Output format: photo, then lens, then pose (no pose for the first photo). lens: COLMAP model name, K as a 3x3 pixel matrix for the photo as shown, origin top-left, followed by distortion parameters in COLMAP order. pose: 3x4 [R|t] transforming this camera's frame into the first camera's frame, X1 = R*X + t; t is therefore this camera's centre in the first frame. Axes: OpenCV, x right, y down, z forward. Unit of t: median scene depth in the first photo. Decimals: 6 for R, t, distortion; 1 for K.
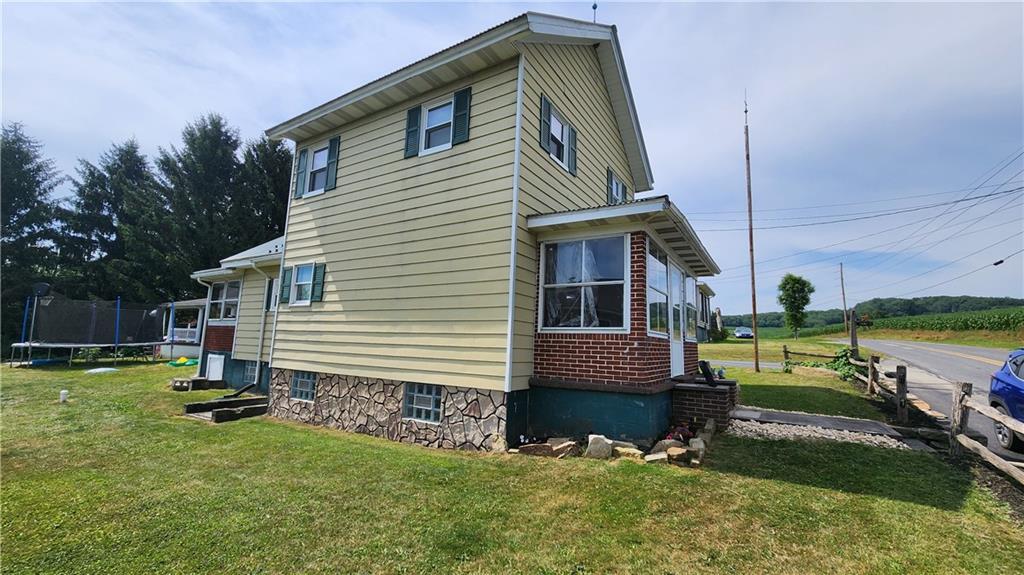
lens RADIAL K [[416.0, 0, 514.1], [0, 416.0, 288.3], [0, 0, 1]] dist [-0.001464, -0.000331]
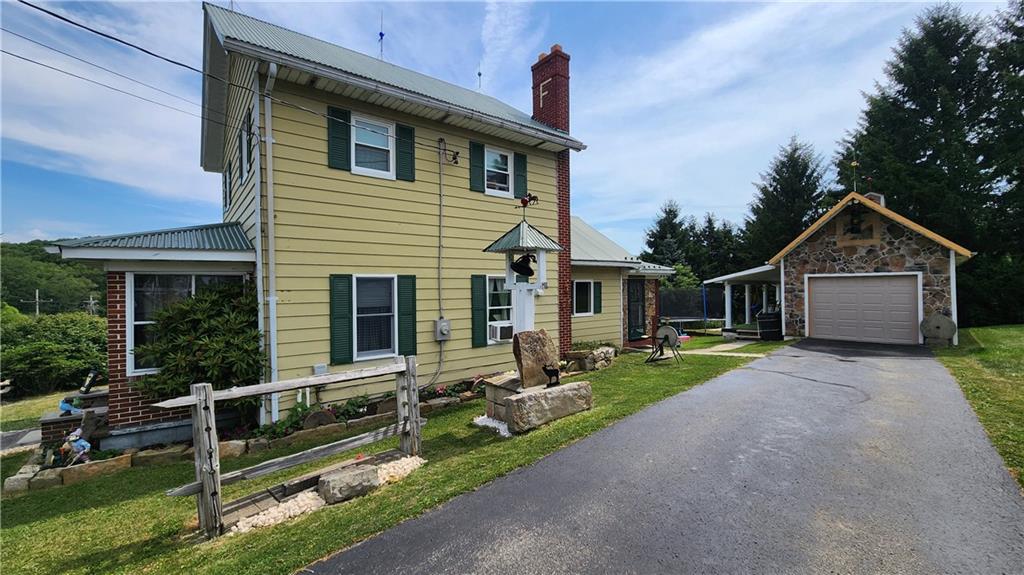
lens RADIAL K [[416.4, 0, 512.0], [0, 416.4, 287.5], [0, 0, 1]] dist [0.001021, -0.002524]
pose [[-0.339784, -0.026536, -0.940129, 1.057574], [0.126930, 0.989163, -0.073796, 0.157829], [0.931899, -0.144405, -0.332734, 2.286916]]
